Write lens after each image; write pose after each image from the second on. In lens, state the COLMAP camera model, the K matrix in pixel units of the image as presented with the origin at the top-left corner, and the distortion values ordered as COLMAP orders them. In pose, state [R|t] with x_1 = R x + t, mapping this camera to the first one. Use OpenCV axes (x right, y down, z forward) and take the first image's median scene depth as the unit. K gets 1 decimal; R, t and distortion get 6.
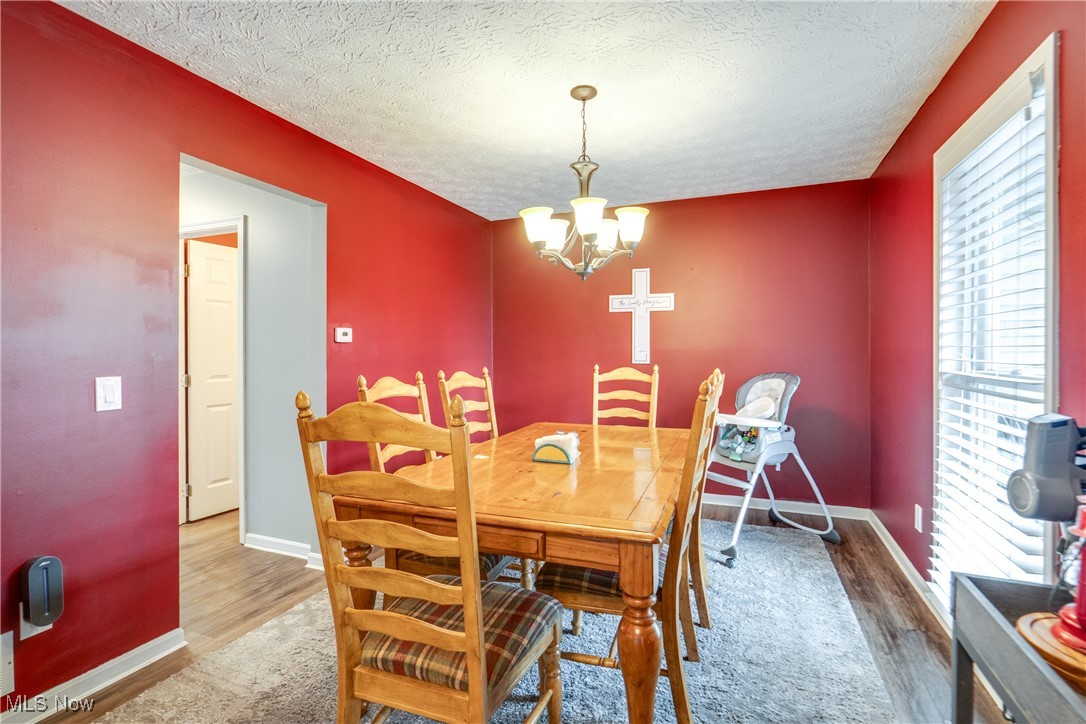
lens RADIAL K [[498.8, 0, 539.9], [0, 498.8, 351.9], [0, 0, 1]] dist [-0.003984, -0.000236]
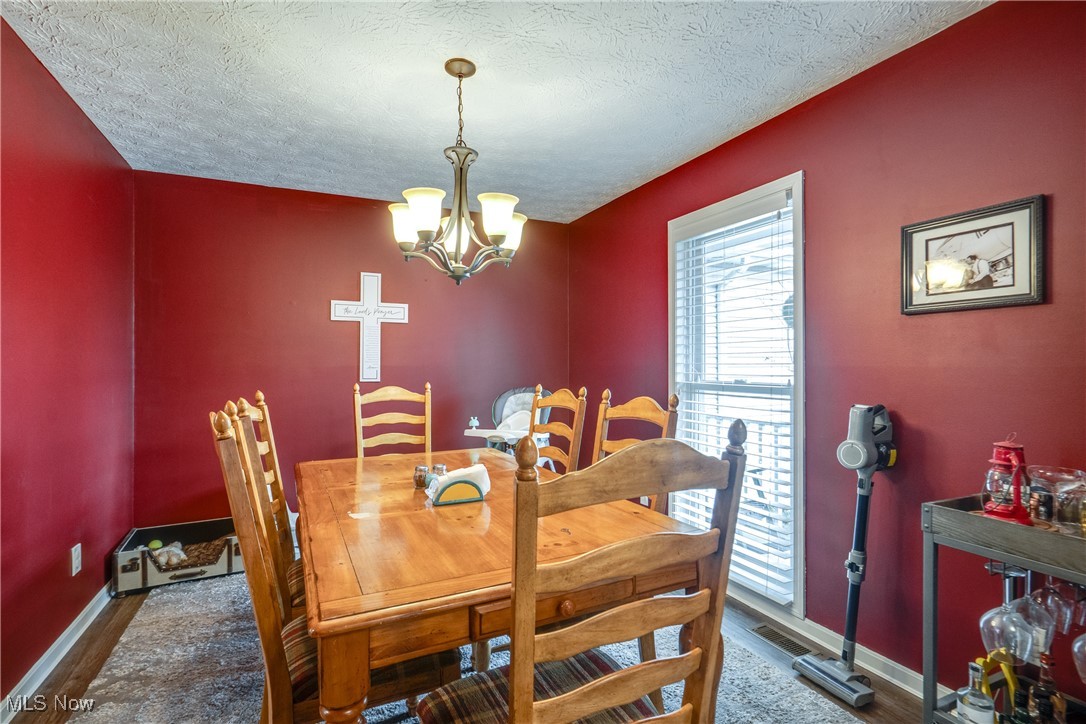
lens RADIAL K [[522.8, 0, 549.2], [0, 522.8, 360.9], [0, 0, 1]] dist [-0.003177, 0.000706]
pose [[0.677356, 0.007165, 0.735621, -0.370184], [0.002824, 0.999920, -0.012340, -0.001118], [-0.735650, 0.010436, 0.677281, 0.220678]]
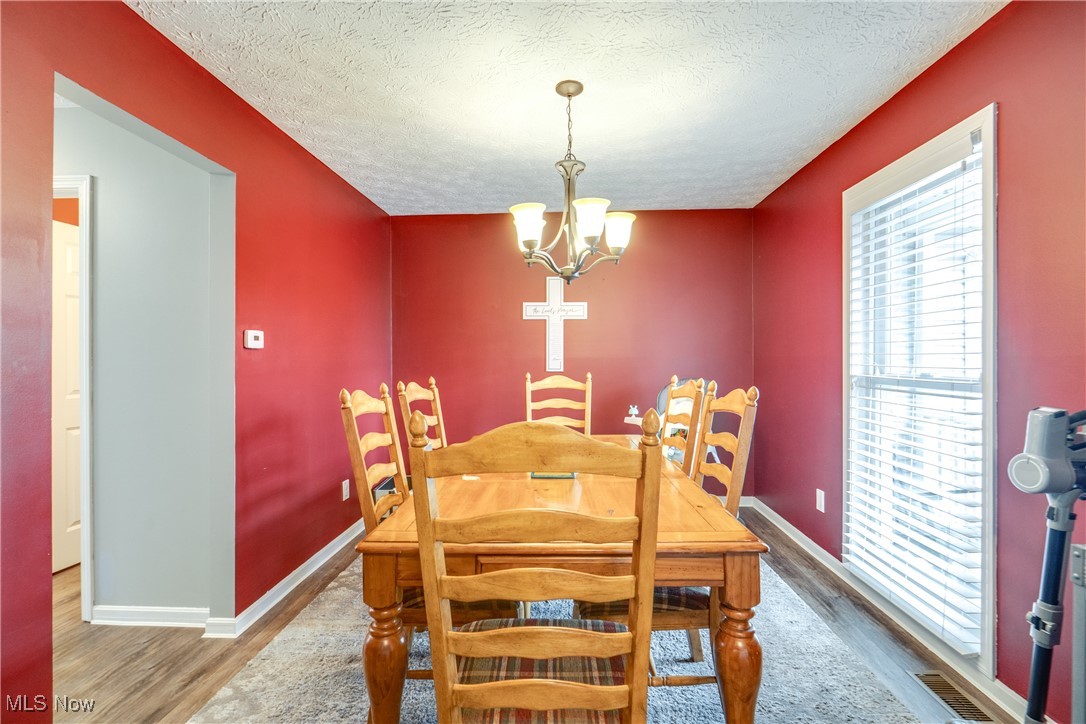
lens RADIAL K [[499.3, 0, 540.9], [0, 499.3, 359.2], [0, 0, 1]] dist [-0.004554, 0.000687]
pose [[0.944978, -0.002110, 0.327128, -0.219018], [0.003075, 0.999992, -0.002430, 0.001388], [-0.327120, 0.003302, 0.944977, 0.090437]]
